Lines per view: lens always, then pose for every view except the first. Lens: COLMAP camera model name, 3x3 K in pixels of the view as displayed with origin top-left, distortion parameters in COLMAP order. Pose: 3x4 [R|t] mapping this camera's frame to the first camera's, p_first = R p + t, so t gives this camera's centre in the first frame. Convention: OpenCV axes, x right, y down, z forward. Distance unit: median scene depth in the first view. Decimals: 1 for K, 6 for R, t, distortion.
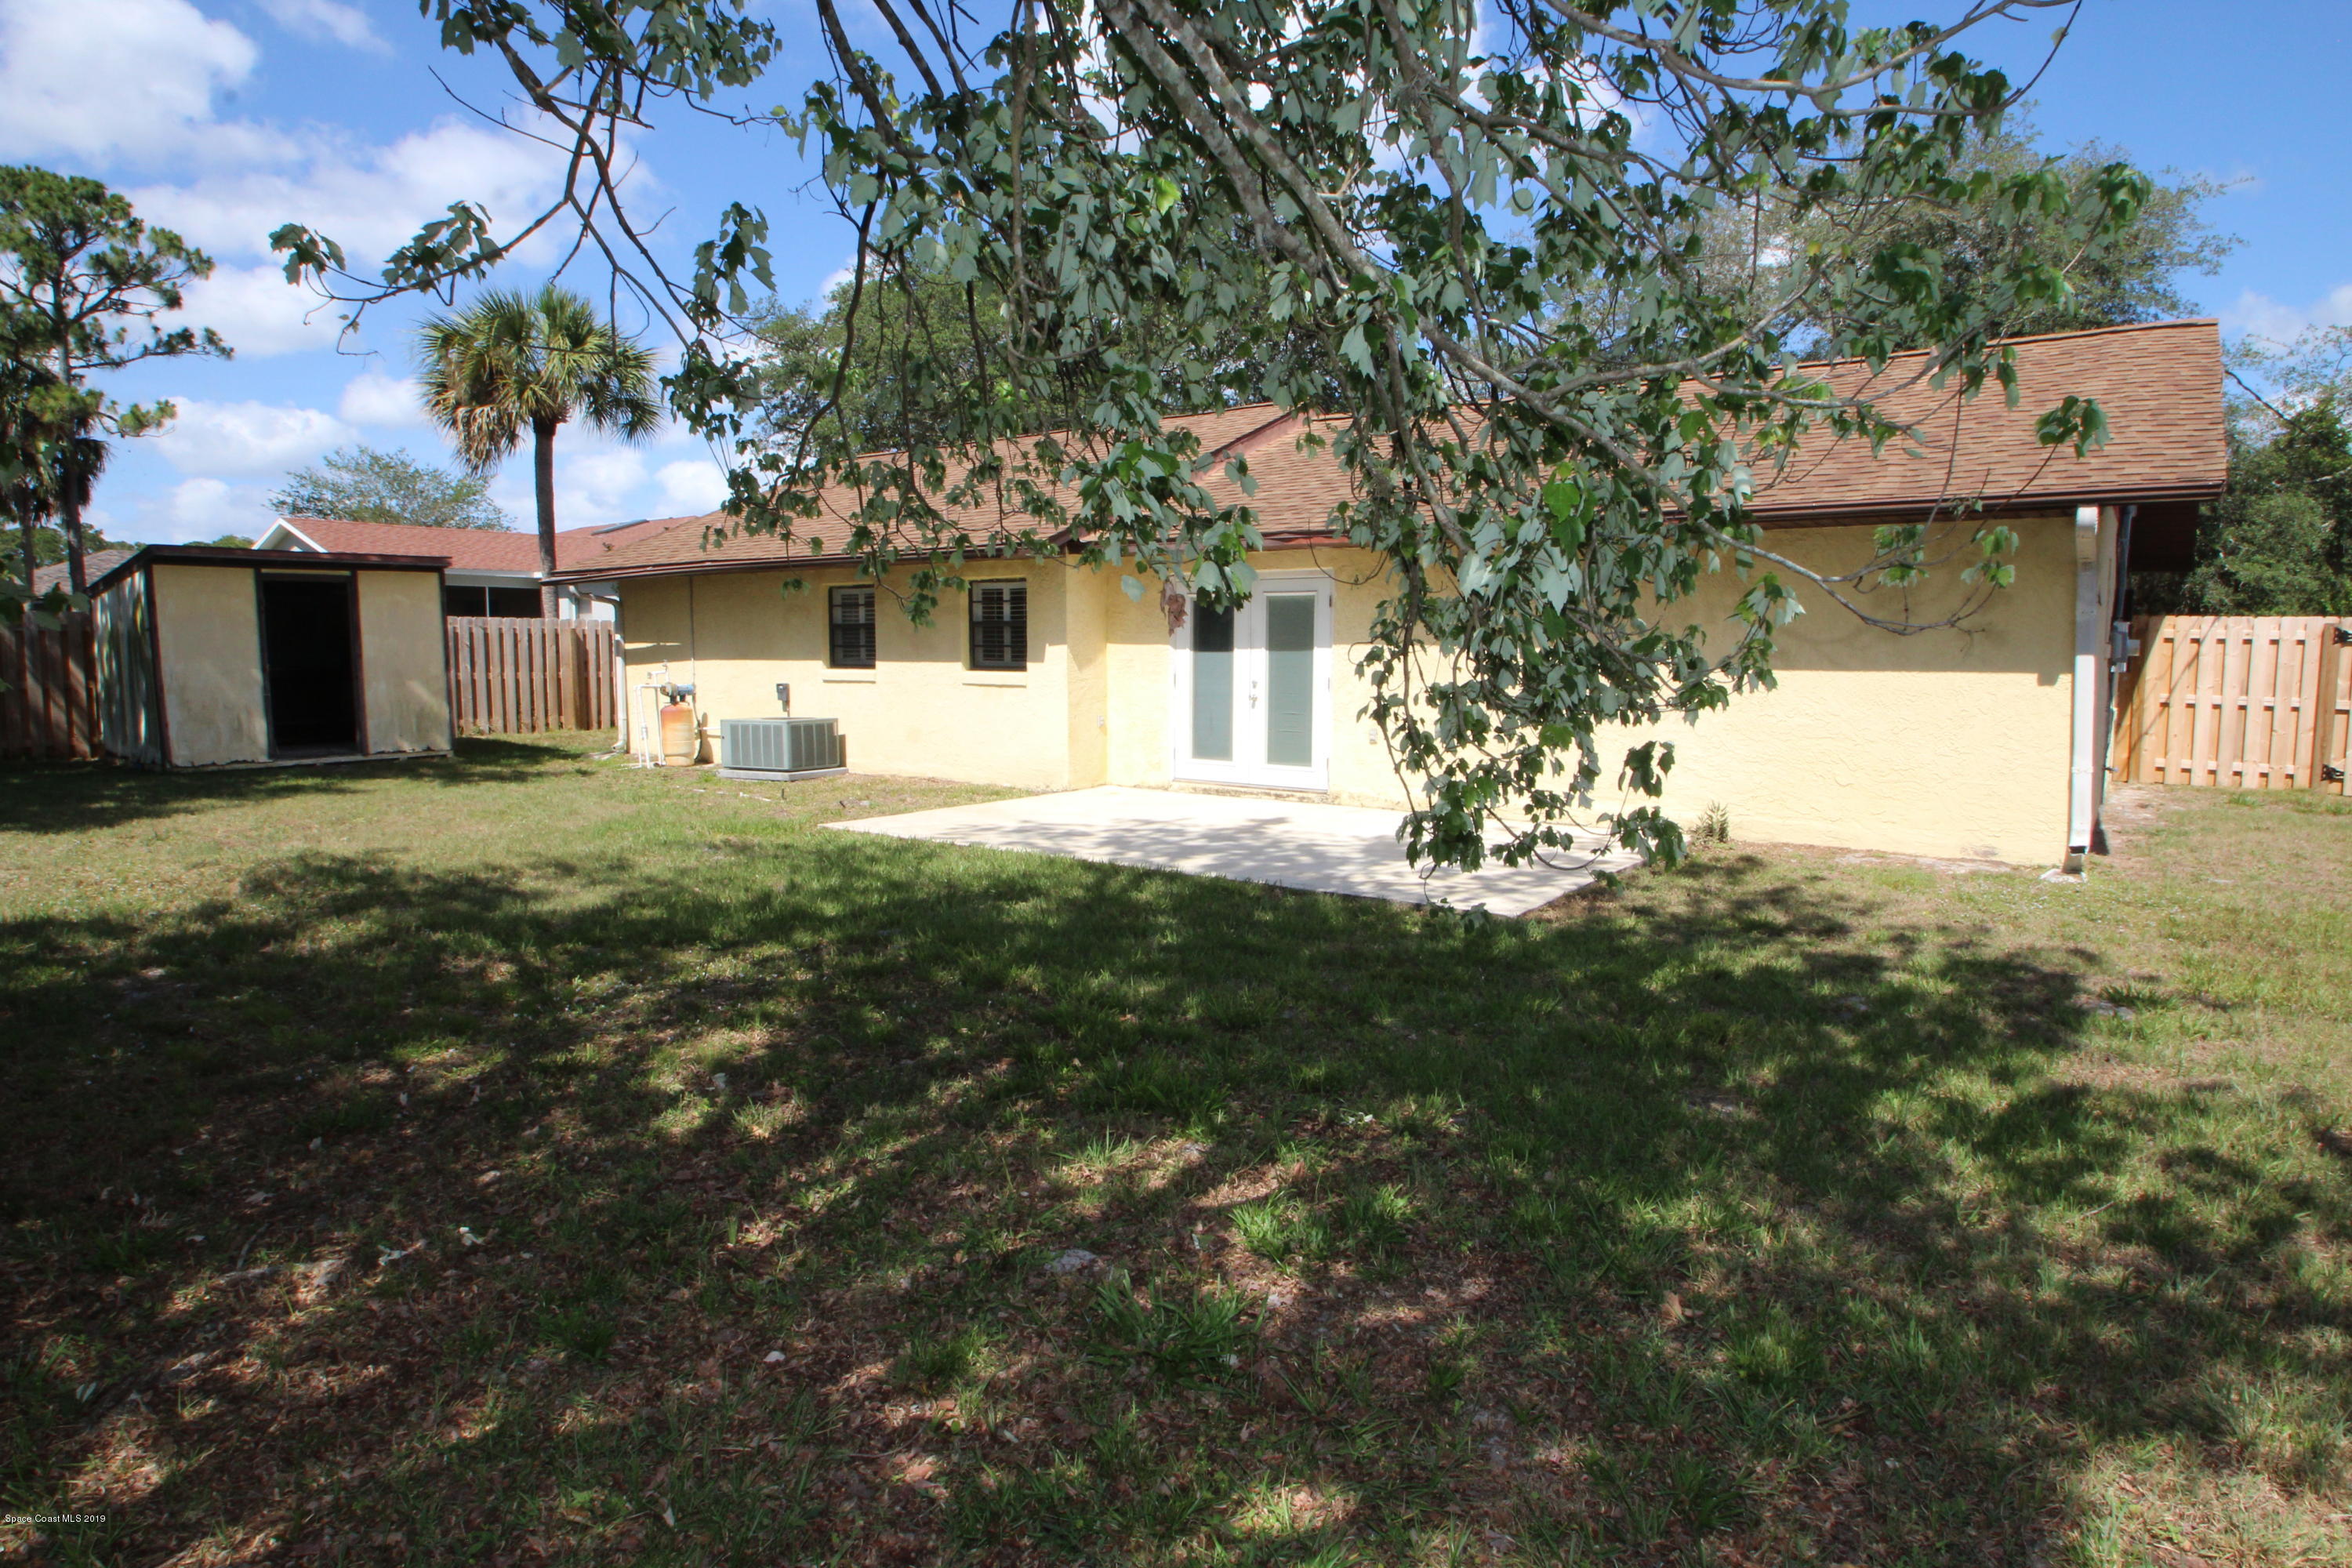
lens RADIAL K [[1318.9, 0, 1182.2], [0, 1318.9, 758.6], [0, 0, 1]] dist [-0.018539, 0.000307]
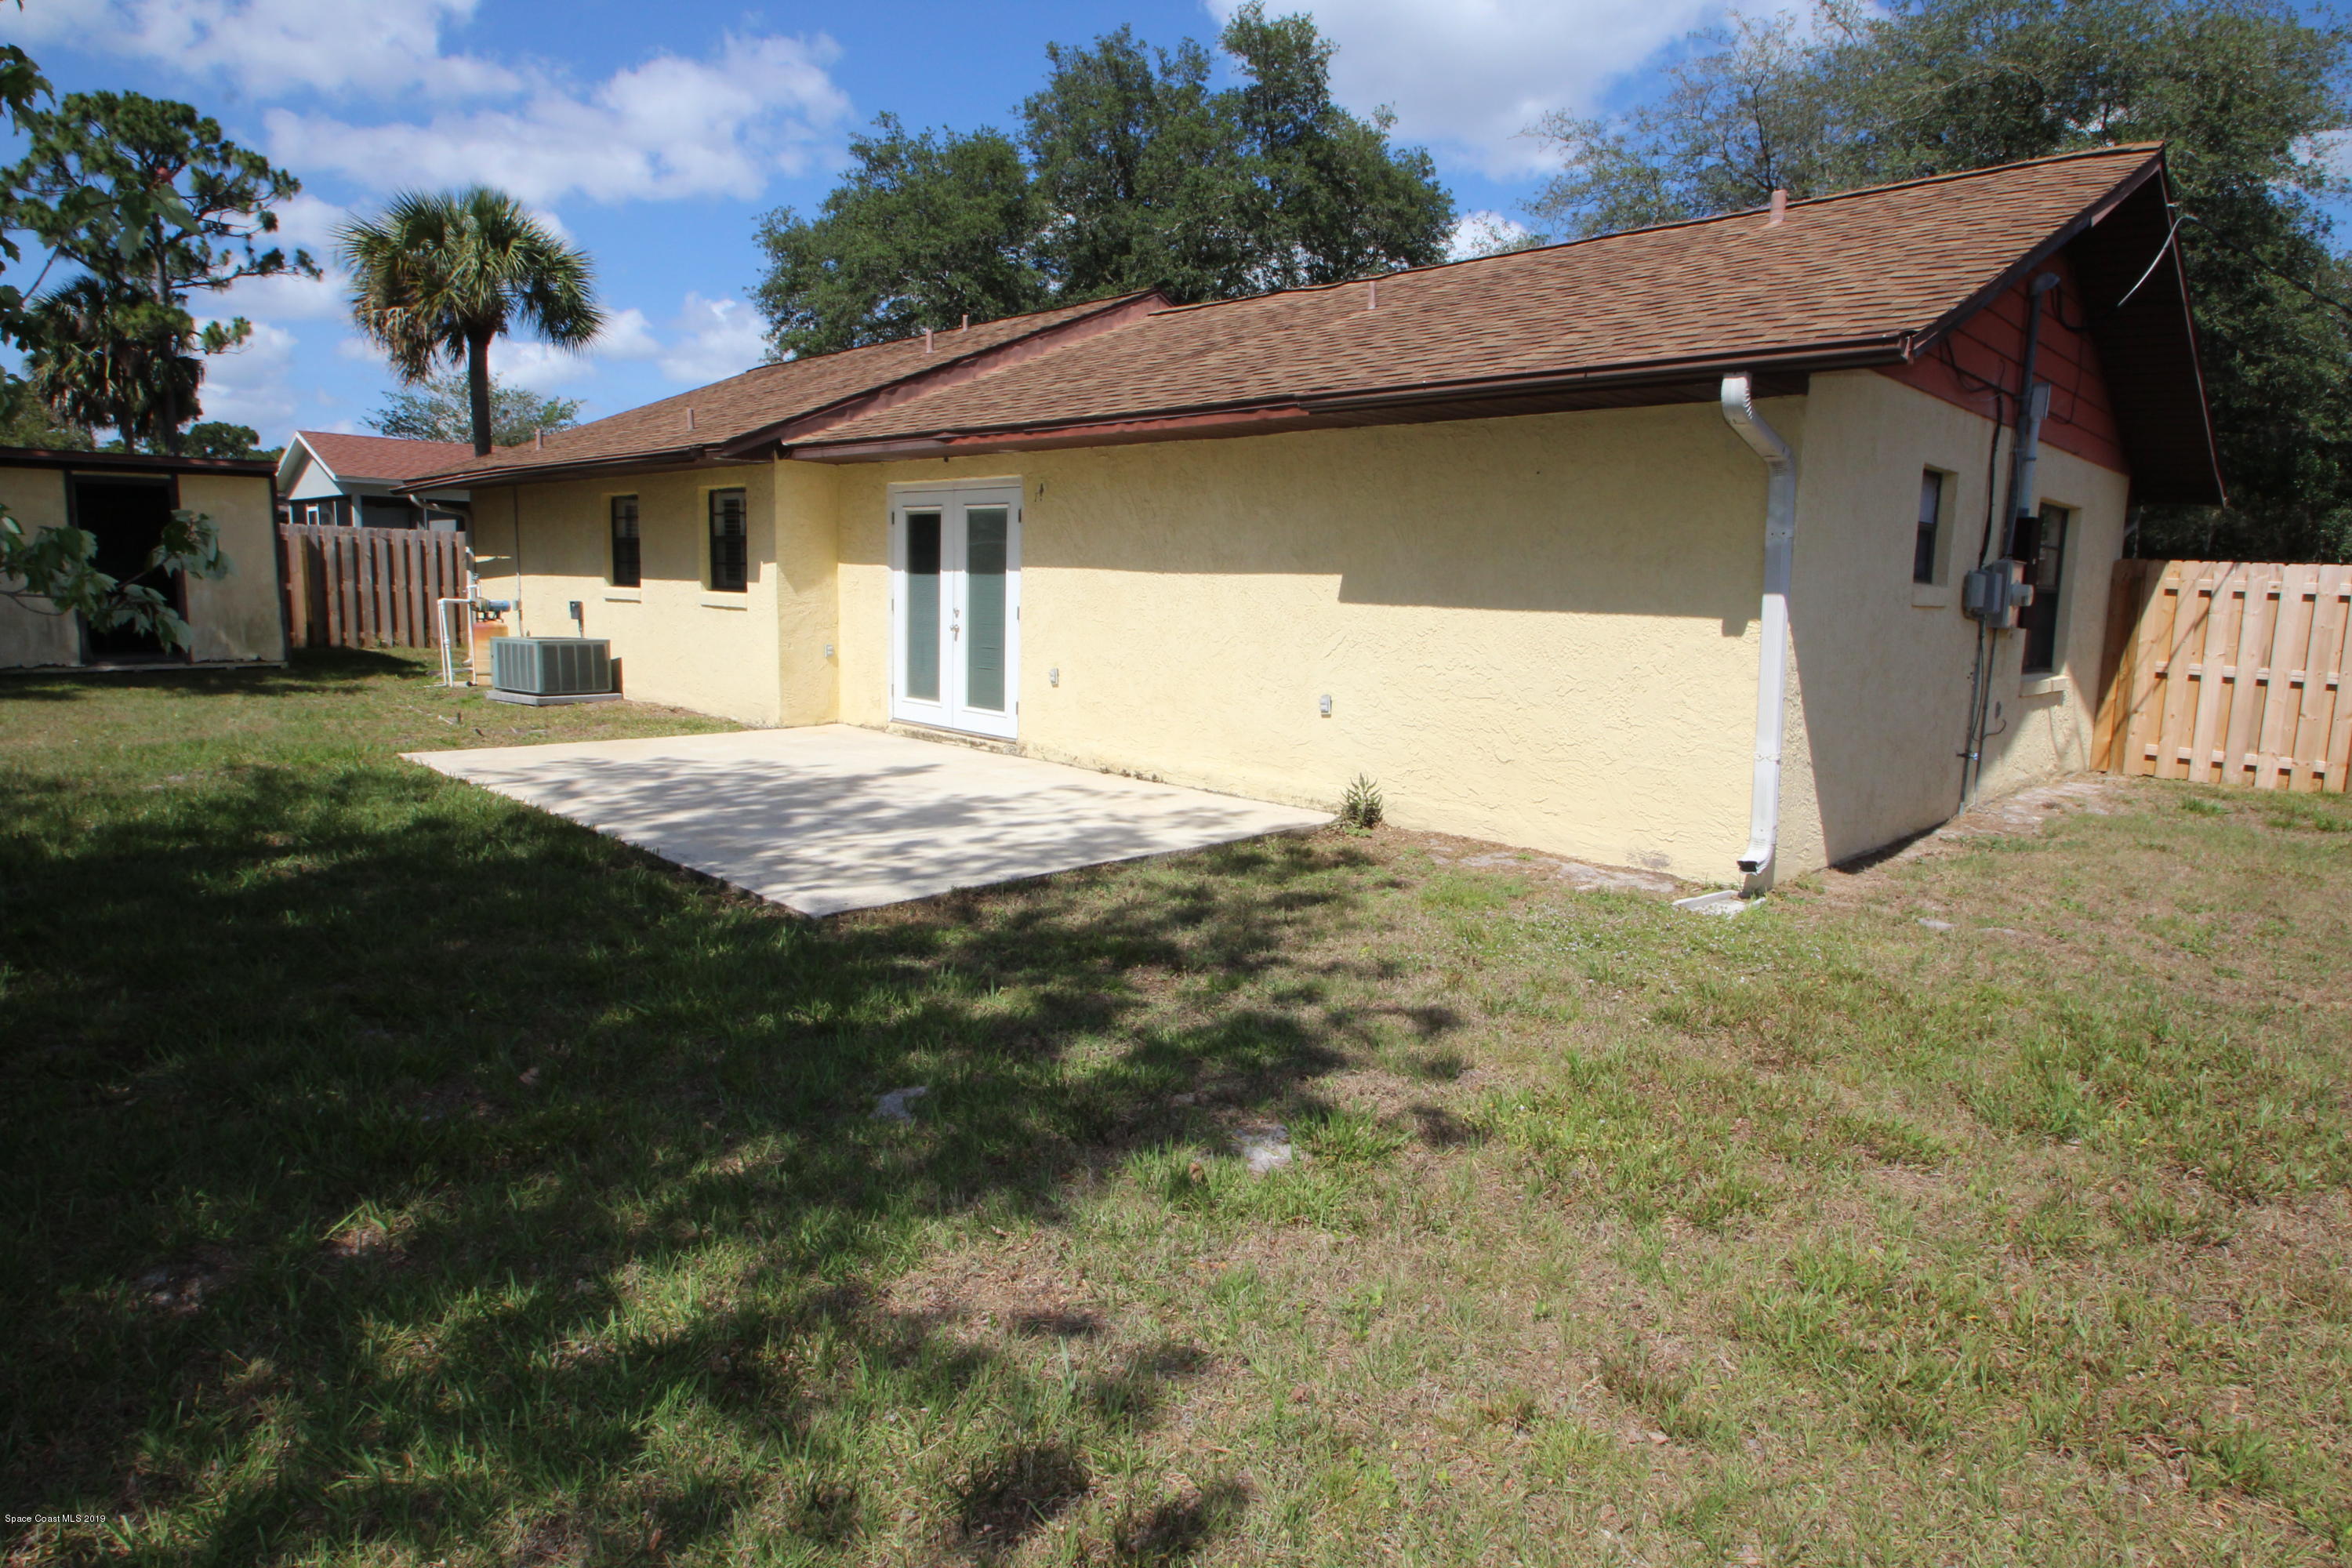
lens RADIAL K [[1318.9, 0, 1182.2], [0, 1318.9, 758.6], [0, 0, 1]] dist [-0.018539, 0.000307]
pose [[0.989473, 0.043762, -0.137944, 0.283665], [-0.037362, 0.998117, 0.048647, -0.007752], [0.139814, -0.042981, 0.989245, 0.146858]]
